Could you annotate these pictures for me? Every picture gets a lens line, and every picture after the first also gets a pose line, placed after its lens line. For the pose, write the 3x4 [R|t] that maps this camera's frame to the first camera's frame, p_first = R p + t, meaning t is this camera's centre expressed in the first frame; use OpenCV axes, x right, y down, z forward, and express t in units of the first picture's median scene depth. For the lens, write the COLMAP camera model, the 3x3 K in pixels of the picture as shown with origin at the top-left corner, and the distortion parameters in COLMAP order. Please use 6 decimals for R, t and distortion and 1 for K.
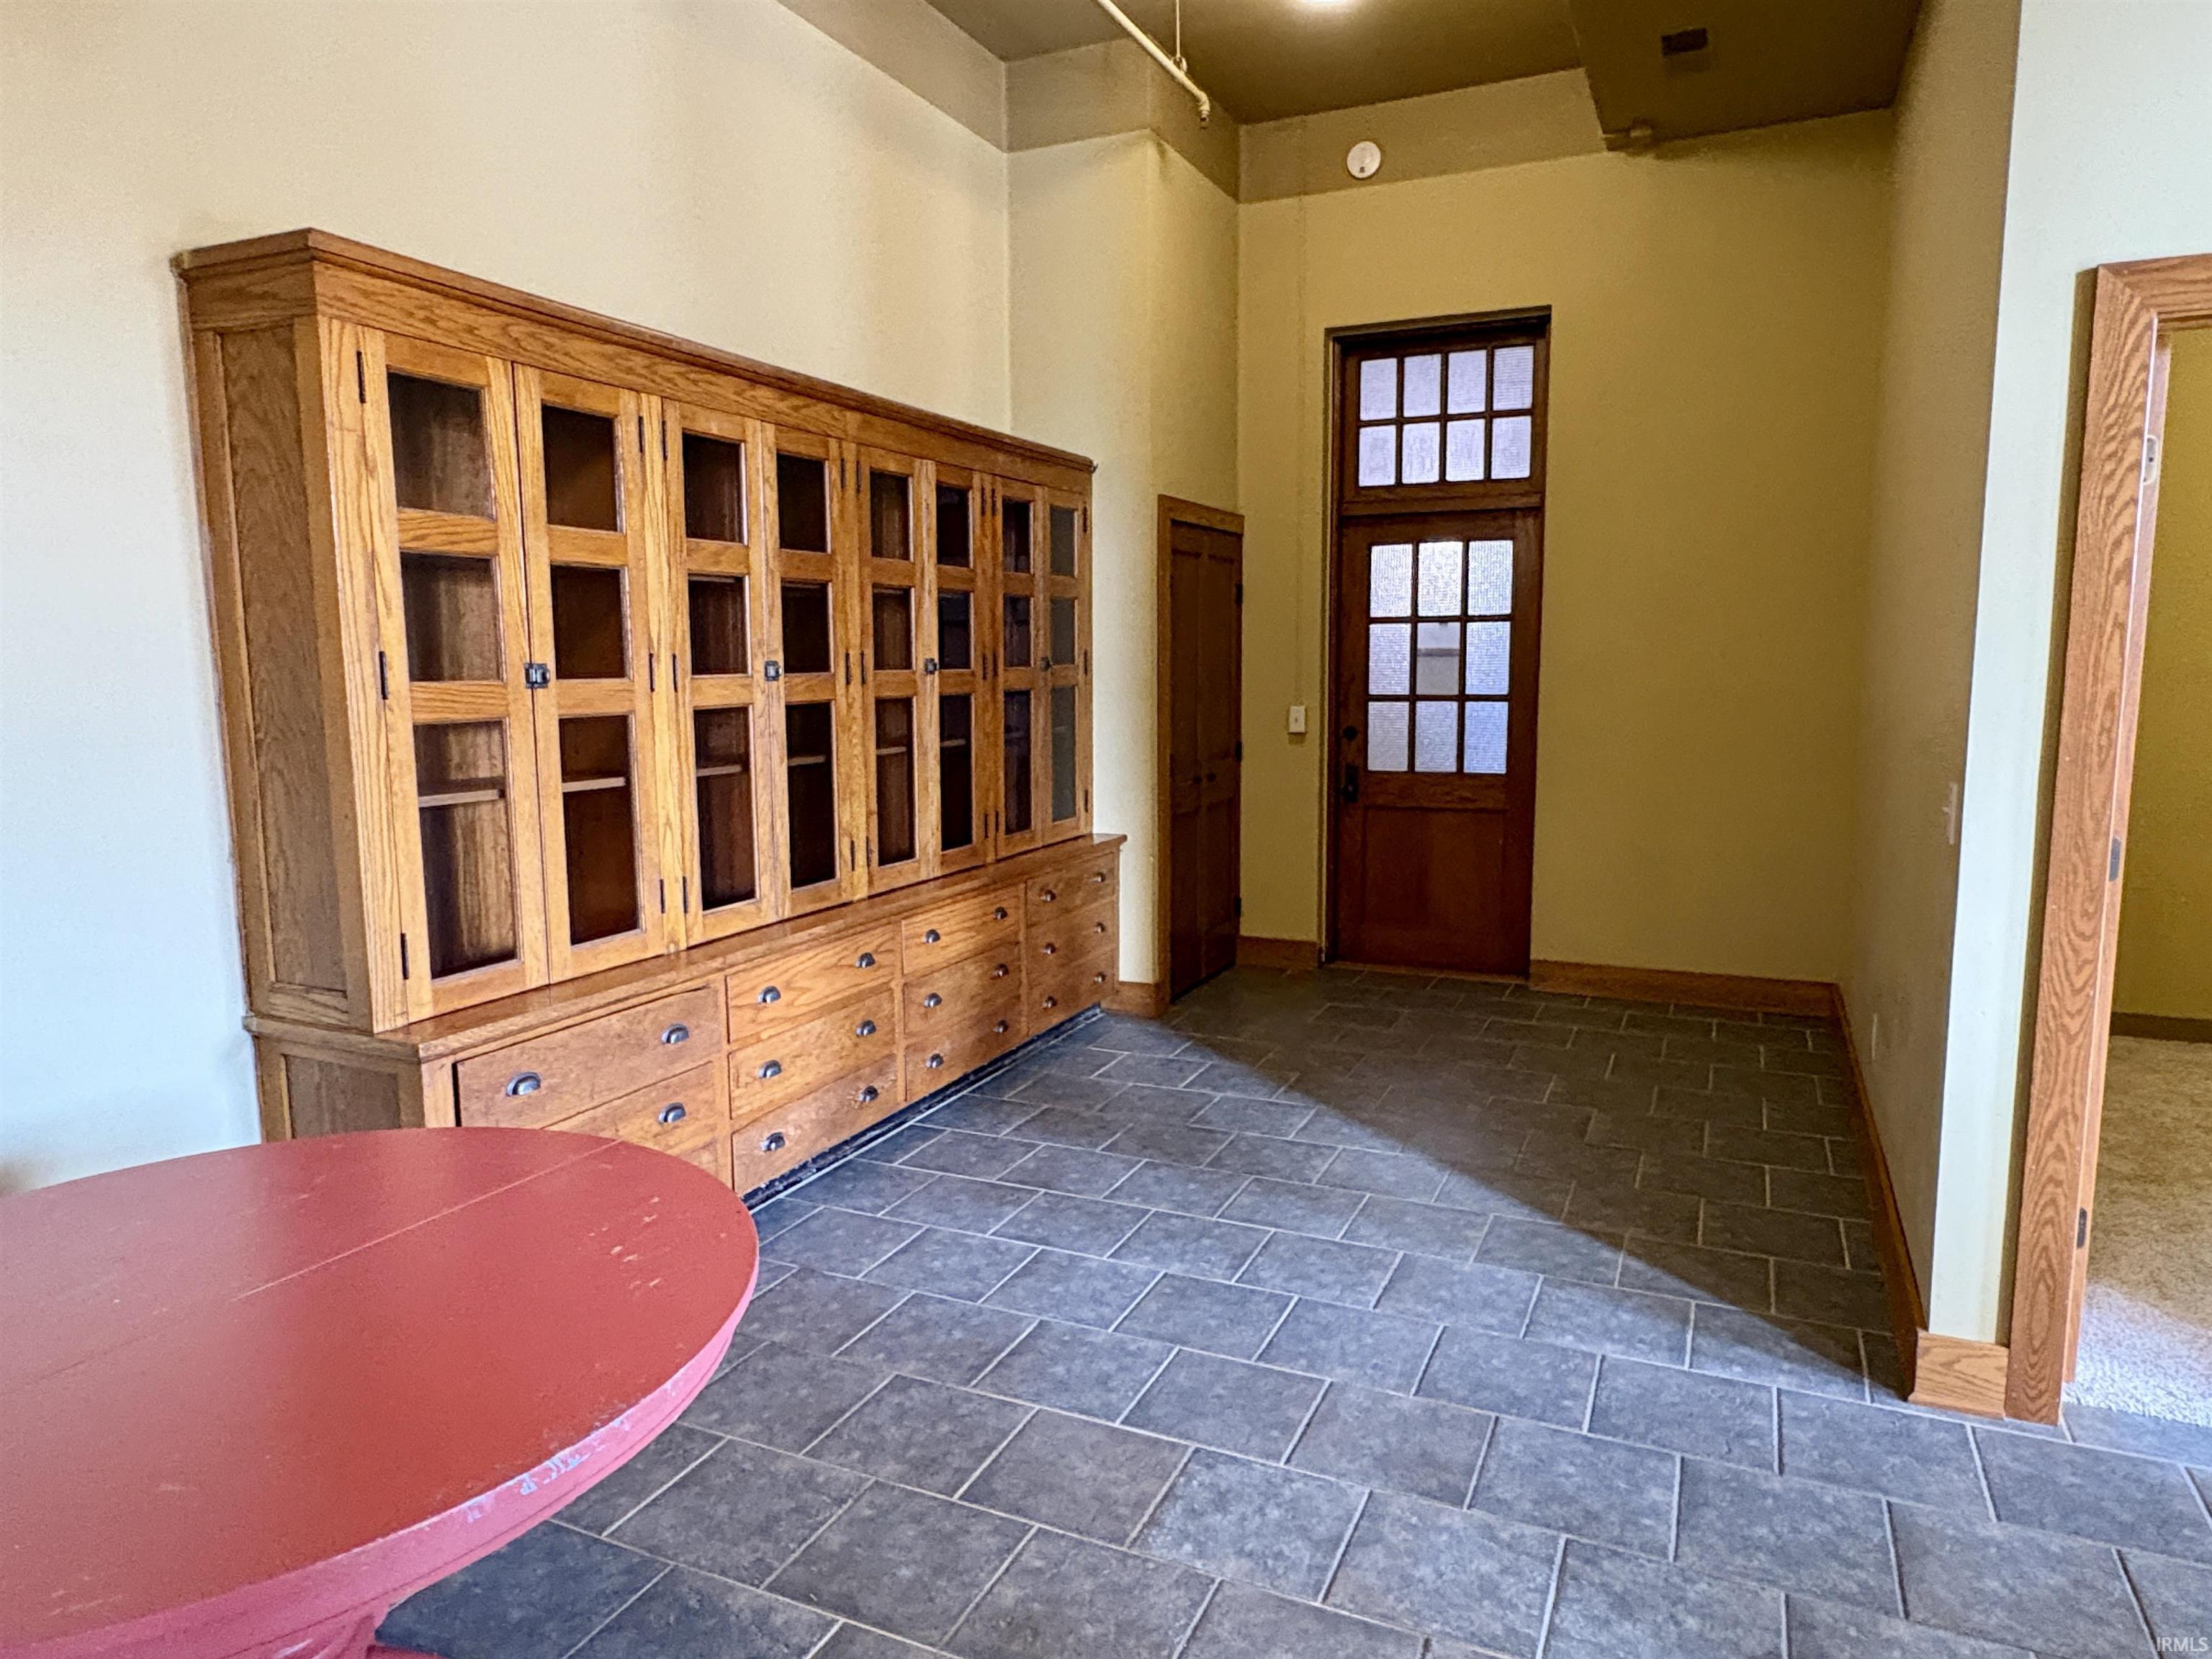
lens RADIAL K [[1385.6, 0, 1106.0], [0, 1385.6, 829.5], [0, 0, 1]] dist [0.000151, 0.003530]
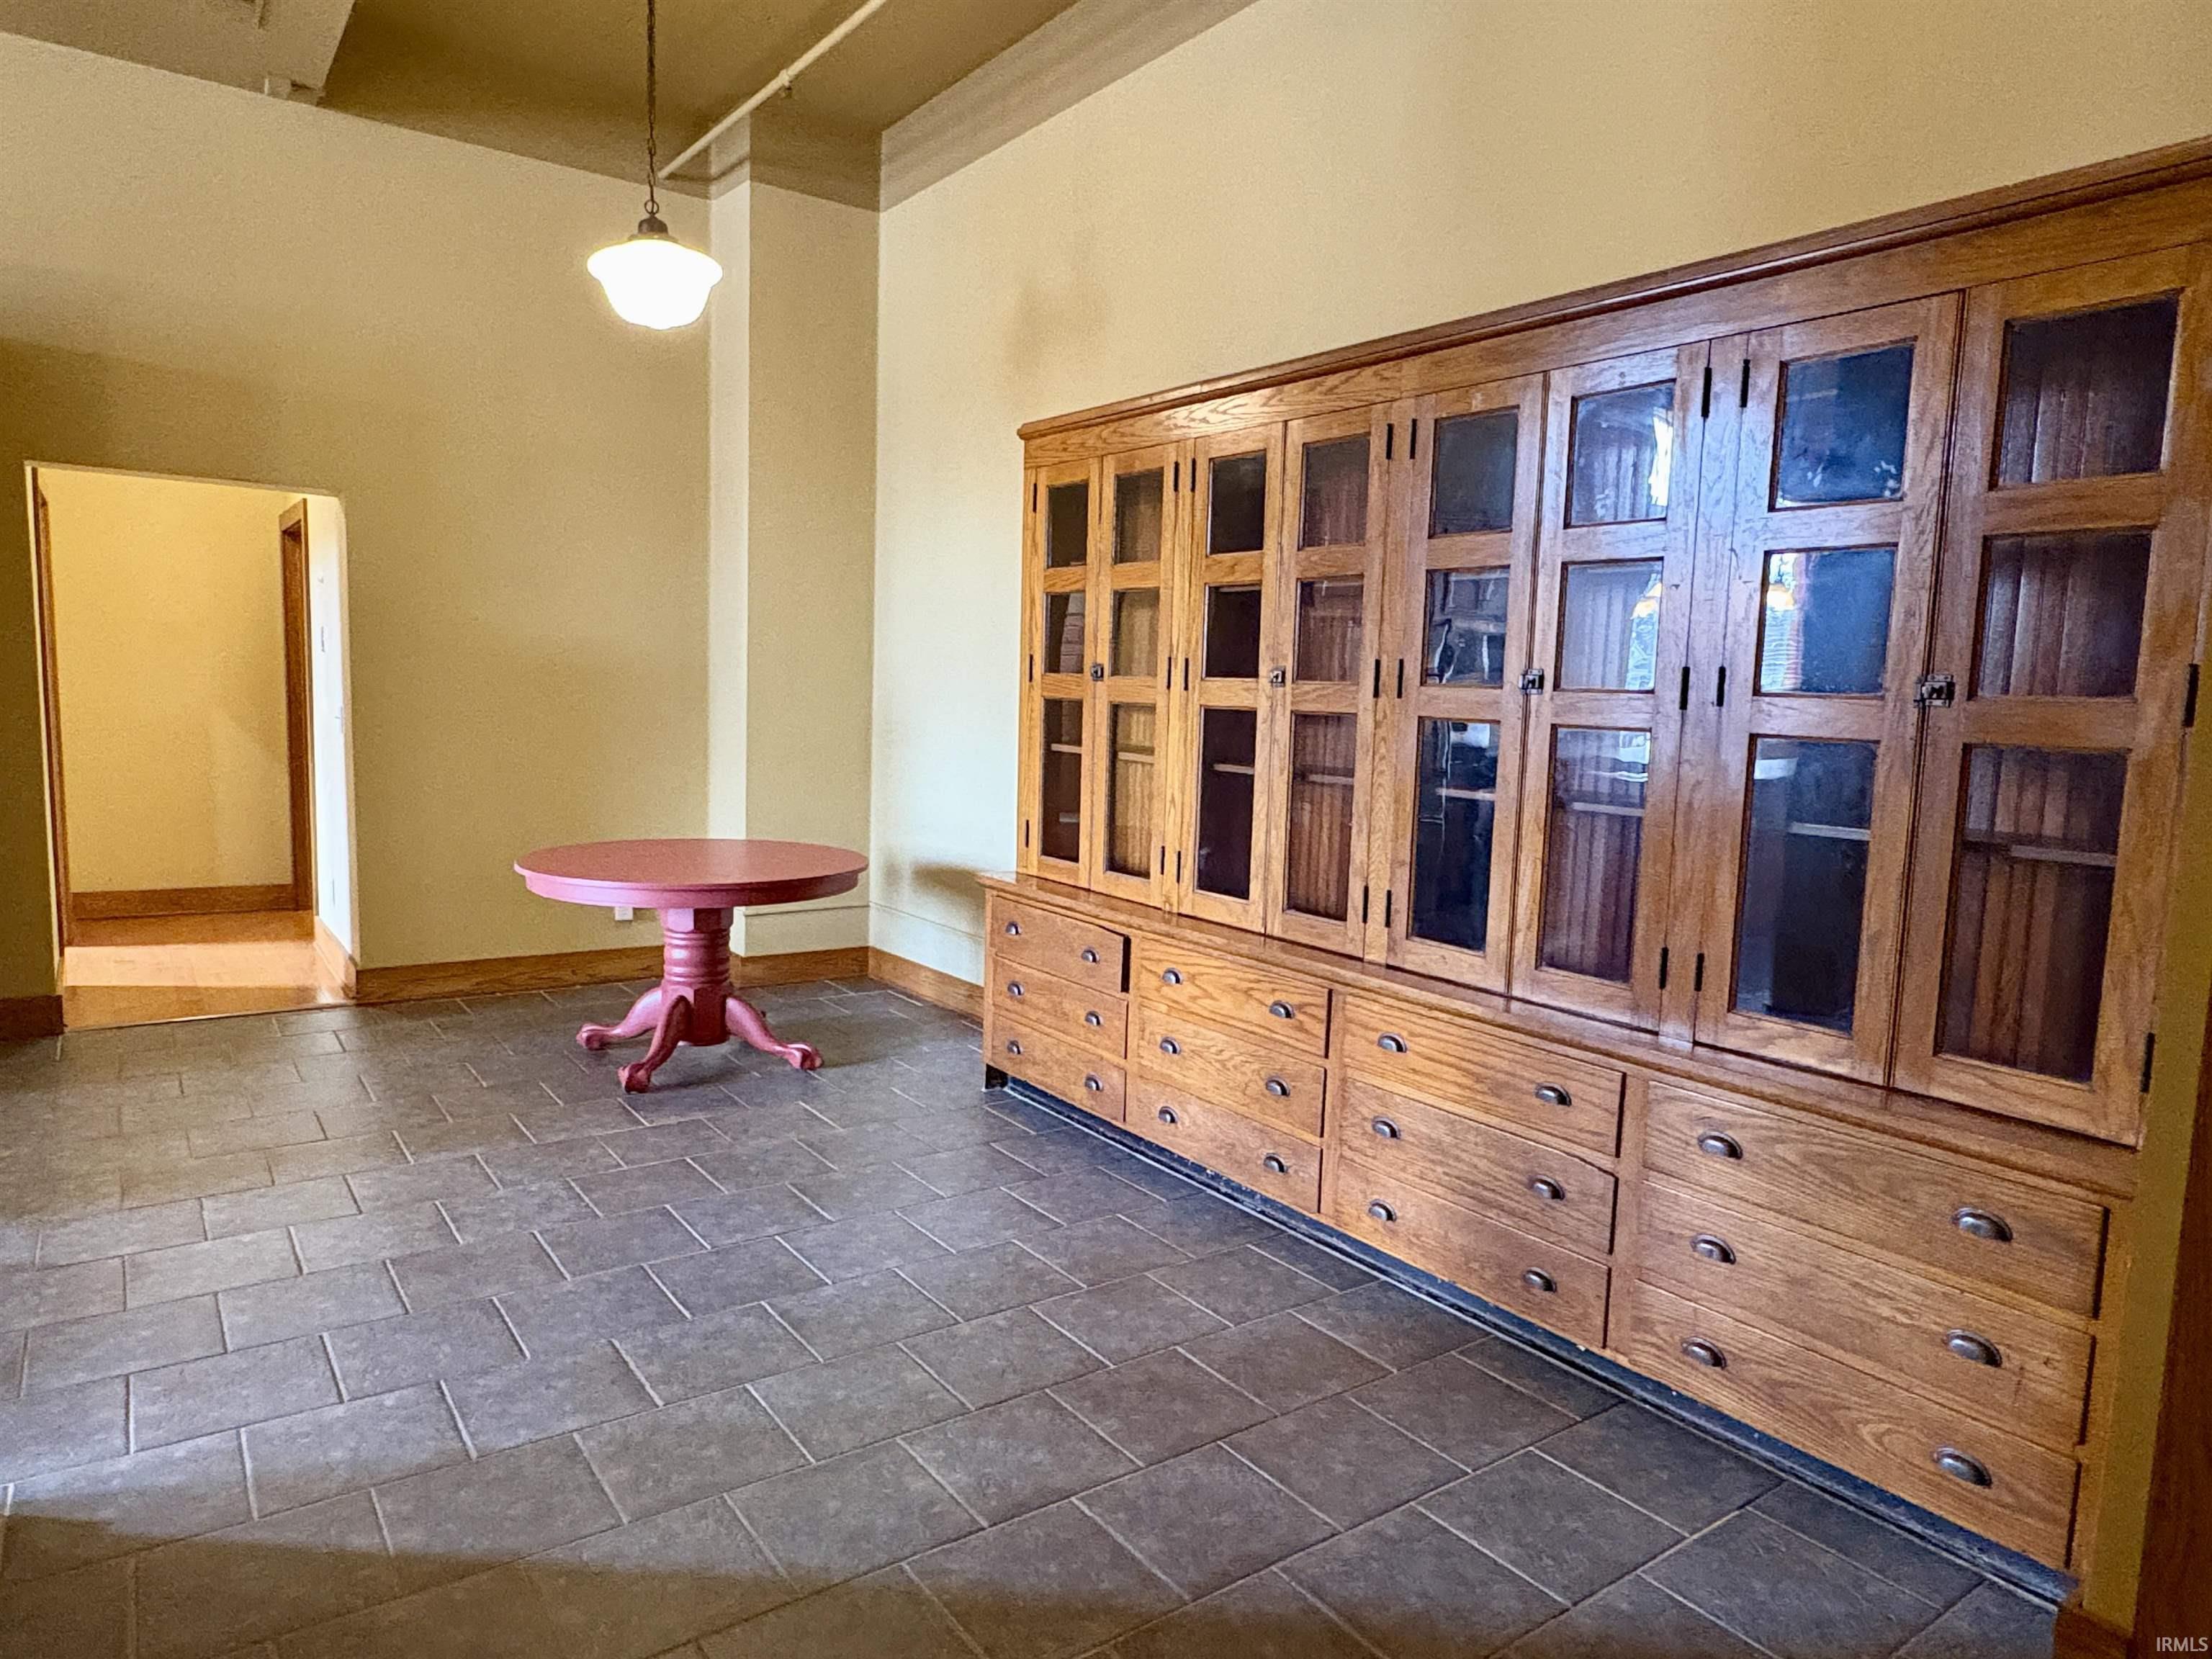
lens RADIAL K [[1385.6, 0, 1106.0], [0, 1385.6, 829.5], [0, 0, 1]] dist [0.000151, 0.003530]
pose [[-0.497905, 0.084758, -0.863080, 0.691177], [-0.136684, 0.975104, 0.174611, -0.169056], [0.856392, 0.204909, -0.473925, 1.430069]]
